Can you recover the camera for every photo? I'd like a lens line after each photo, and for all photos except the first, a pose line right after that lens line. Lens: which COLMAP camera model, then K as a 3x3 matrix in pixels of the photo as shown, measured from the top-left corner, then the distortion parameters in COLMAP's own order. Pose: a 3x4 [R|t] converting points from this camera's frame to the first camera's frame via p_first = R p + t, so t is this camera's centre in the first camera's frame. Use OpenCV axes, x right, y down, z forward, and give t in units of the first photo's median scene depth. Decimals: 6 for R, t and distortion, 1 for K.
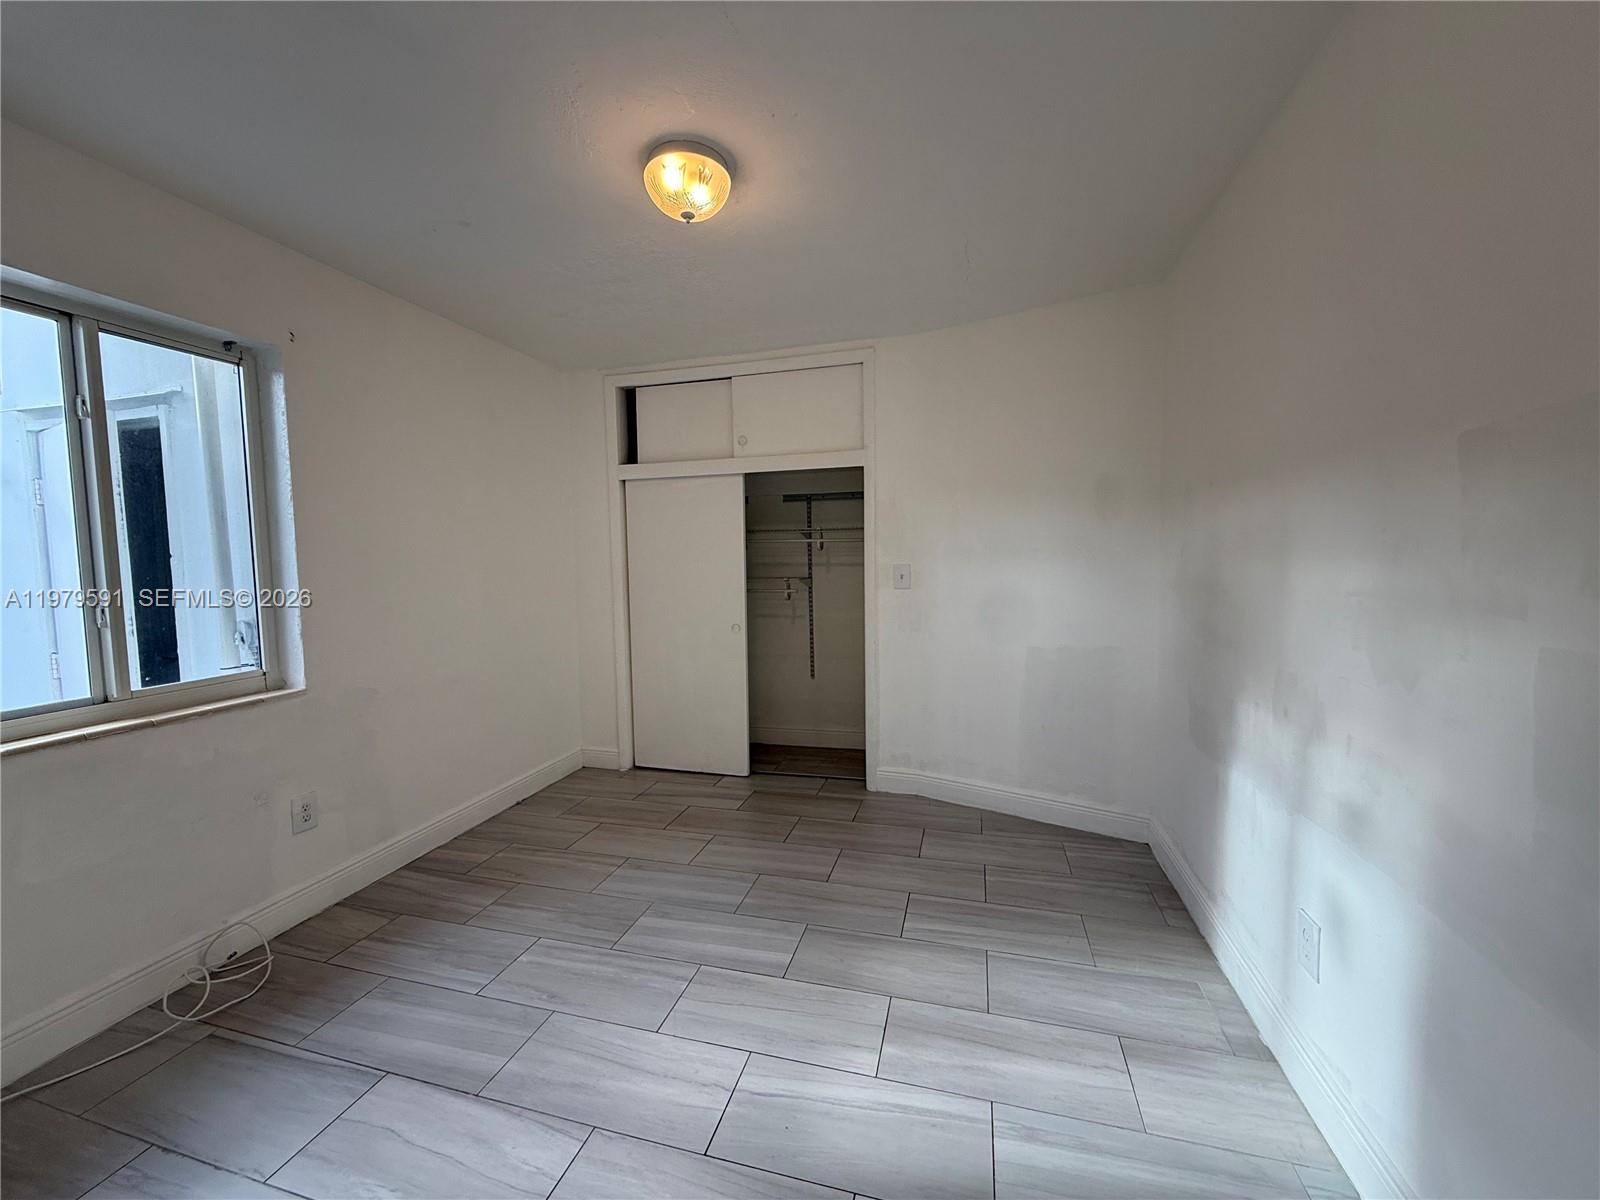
lens RADIAL K [[634.5, 0, 796.1], [0, 634.5, 605.7], [0, 0, 1]] dist [-0.000270, -0.000362]
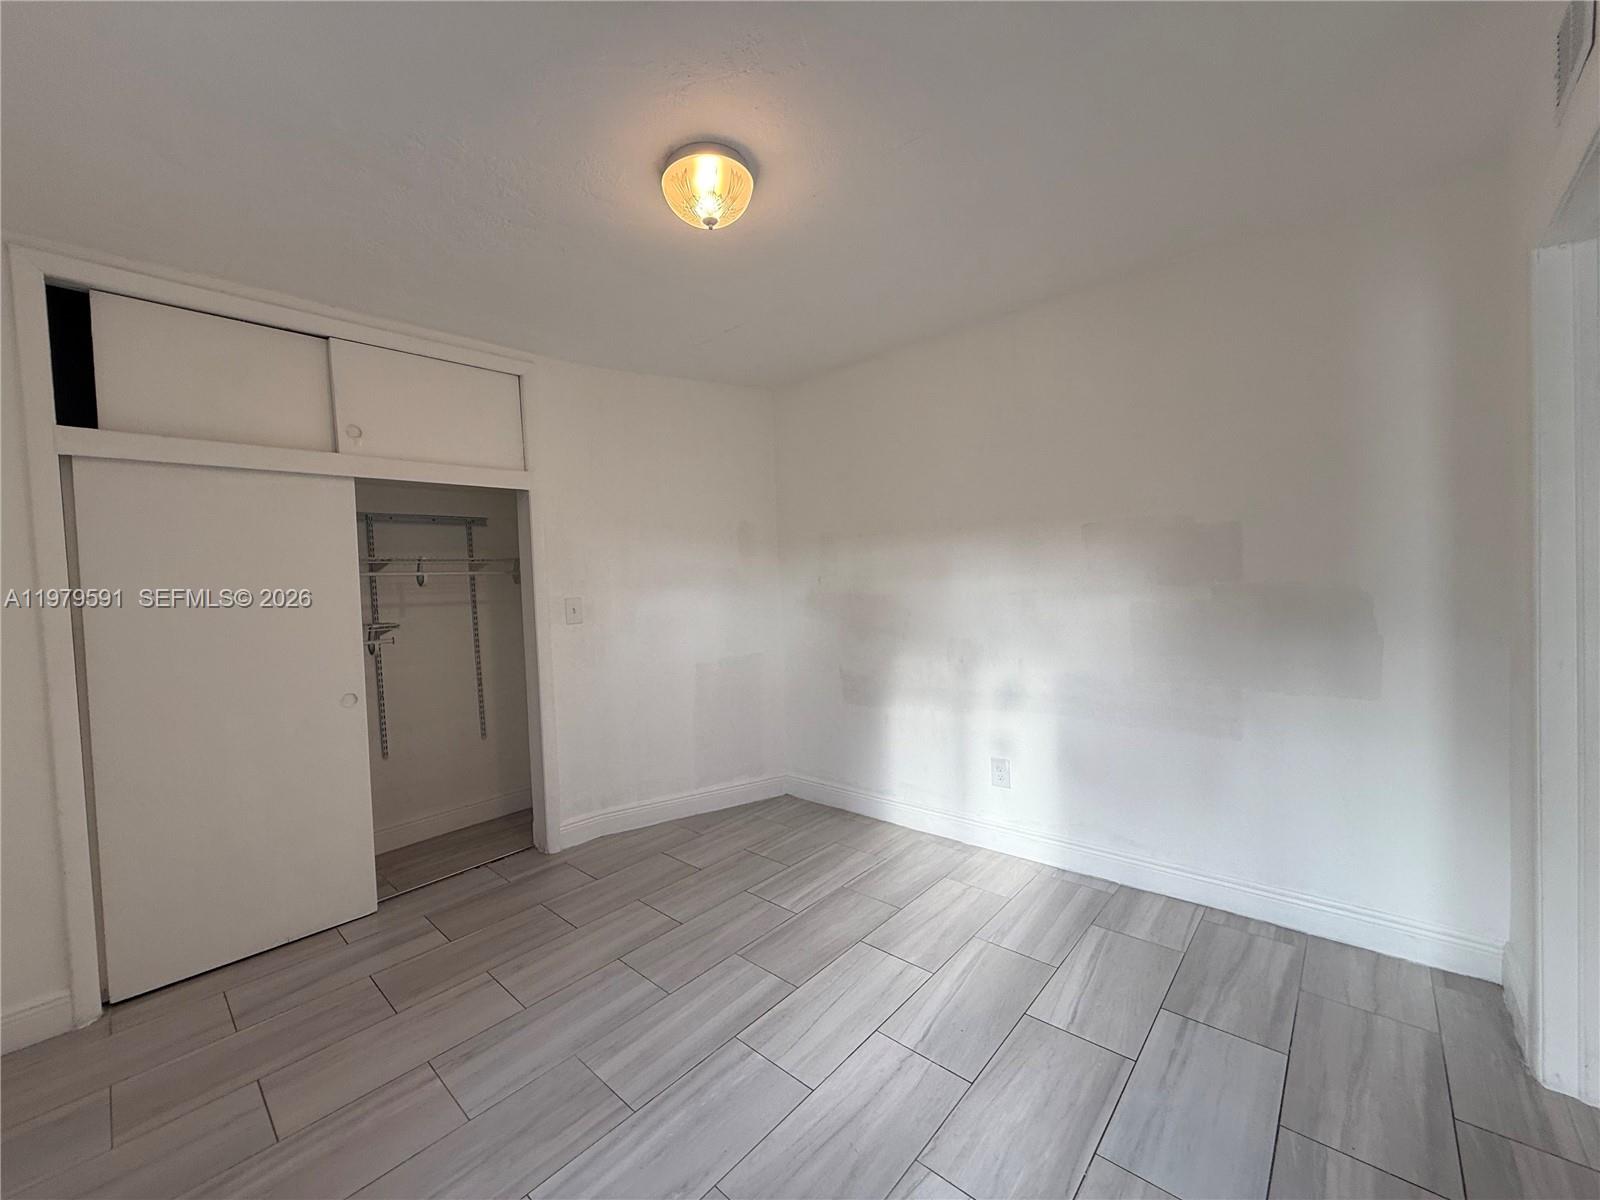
lens RADIAL K [[634.5, 0, 796.2], [0, 634.5, 601.5], [0, 0, 1]] dist [-0.000270, -0.000362]
pose [[0.444725, -0.035043, 0.894982, -0.634072], [0.100394, 0.994888, -0.010932, -0.018615], [-0.890023, 0.094713, 0.445969, 0.332294]]
